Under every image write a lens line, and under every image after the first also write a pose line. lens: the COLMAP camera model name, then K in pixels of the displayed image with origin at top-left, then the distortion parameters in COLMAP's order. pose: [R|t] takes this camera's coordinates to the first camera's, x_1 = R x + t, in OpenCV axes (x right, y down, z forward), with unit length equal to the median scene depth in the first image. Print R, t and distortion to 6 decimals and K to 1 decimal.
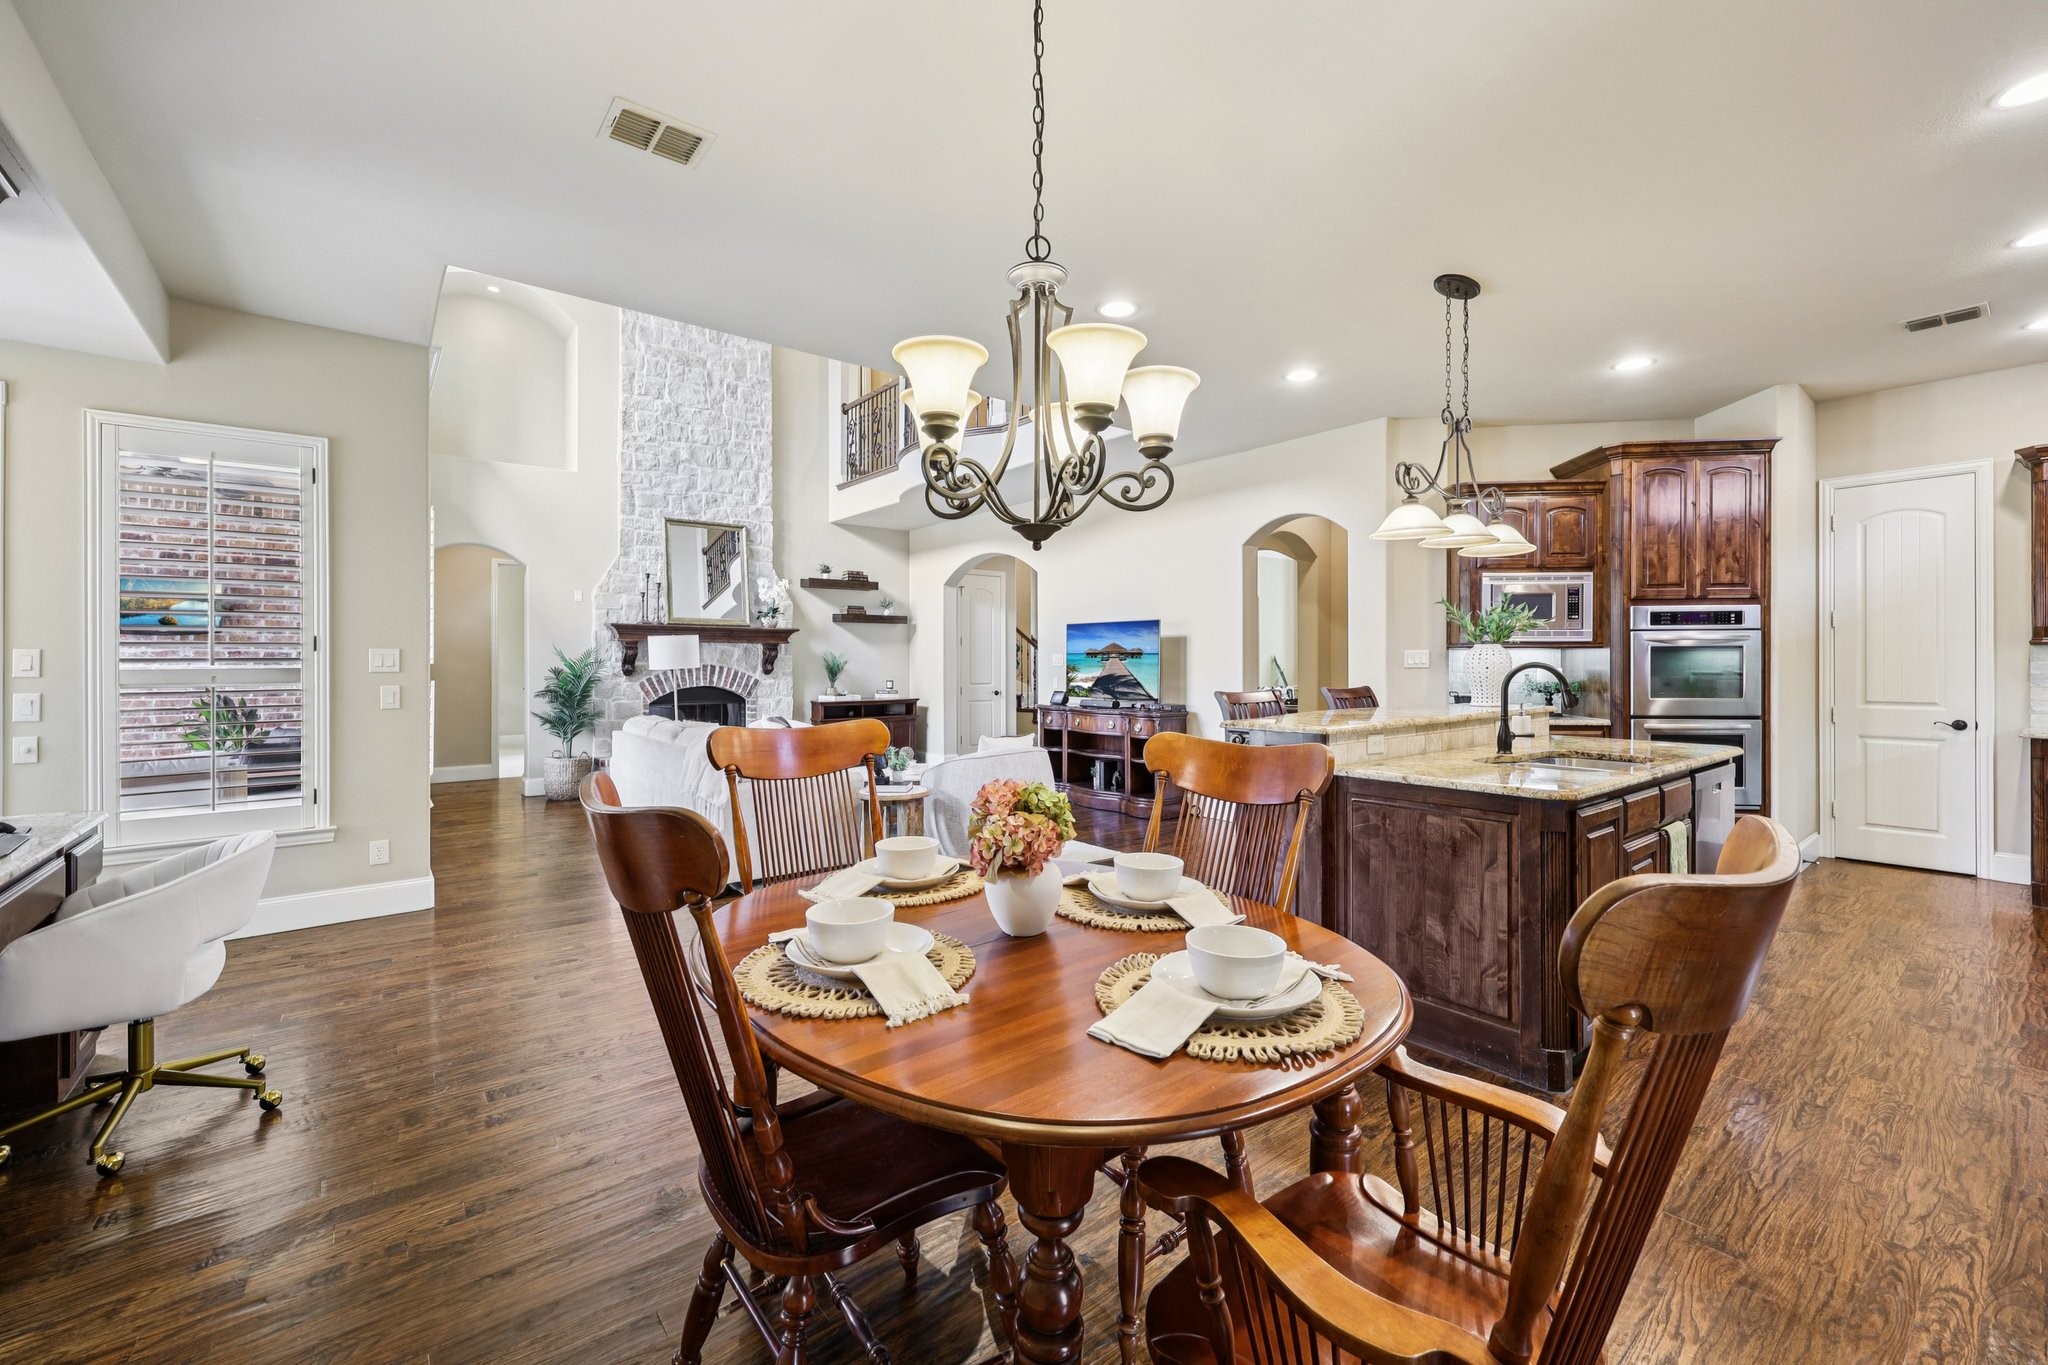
lens RADIAL K [[844.0, 0, 1024.6], [0, 844.0, 658.6], [0, 0, 1]] dist [0.001936, 0.000244]
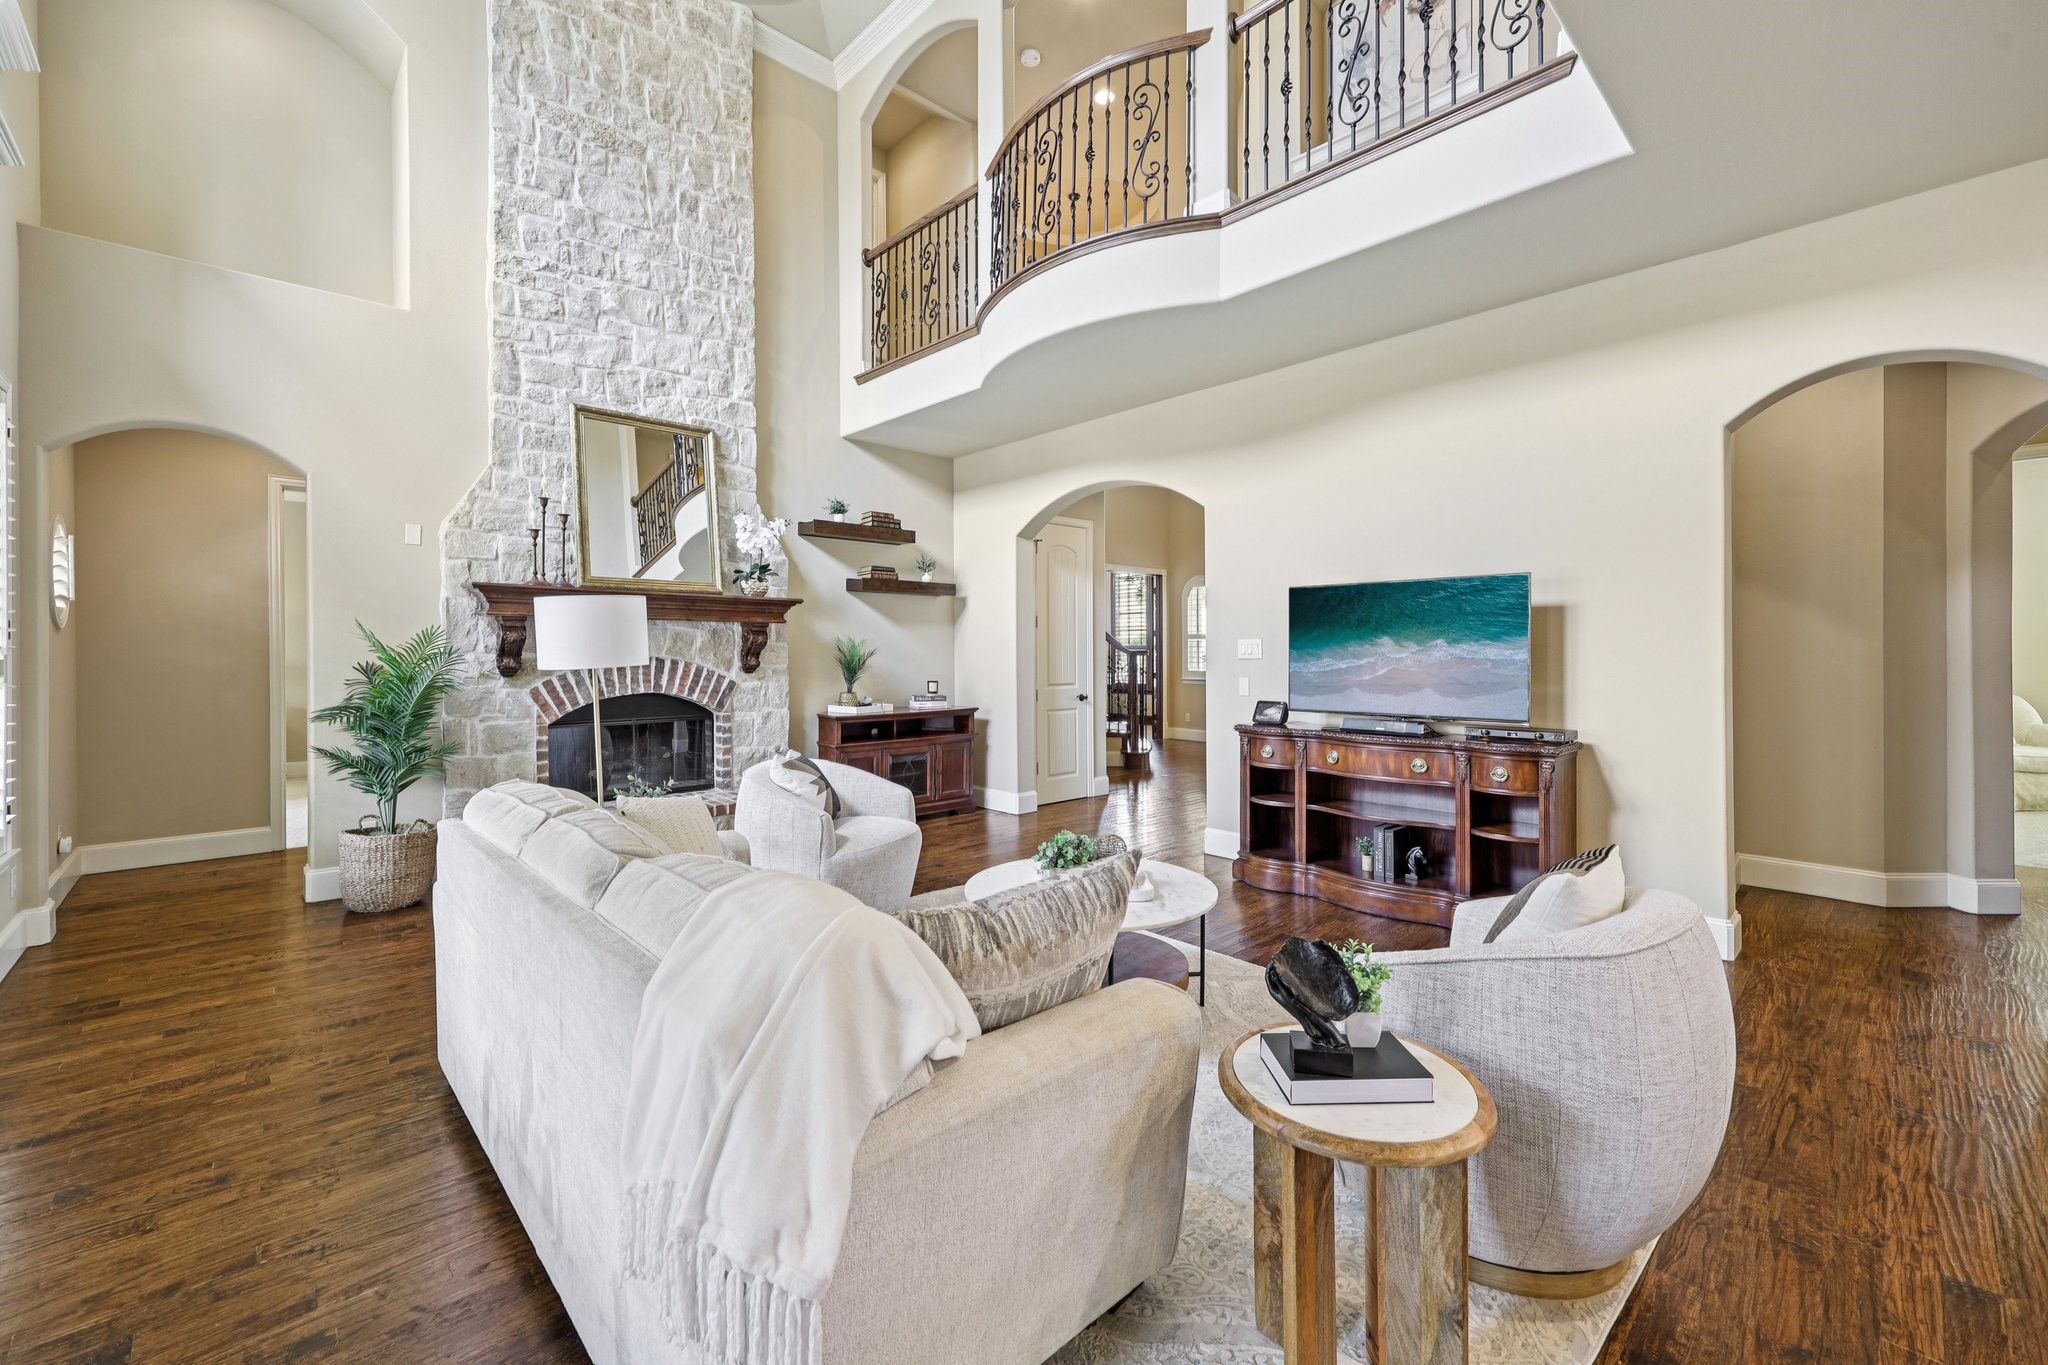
lens RADIAL K [[844.0, 0, 1024.6], [0, 844.0, 658.6], [0, 0, 1]] dist [0.001936, 0.000244]
pose [[0.996992, -0.002219, 0.077467, -0.156323], [0.001488, 0.999954, 0.009482, 0.002728], [-0.077485, -0.009338, 0.996950, 0.379135]]
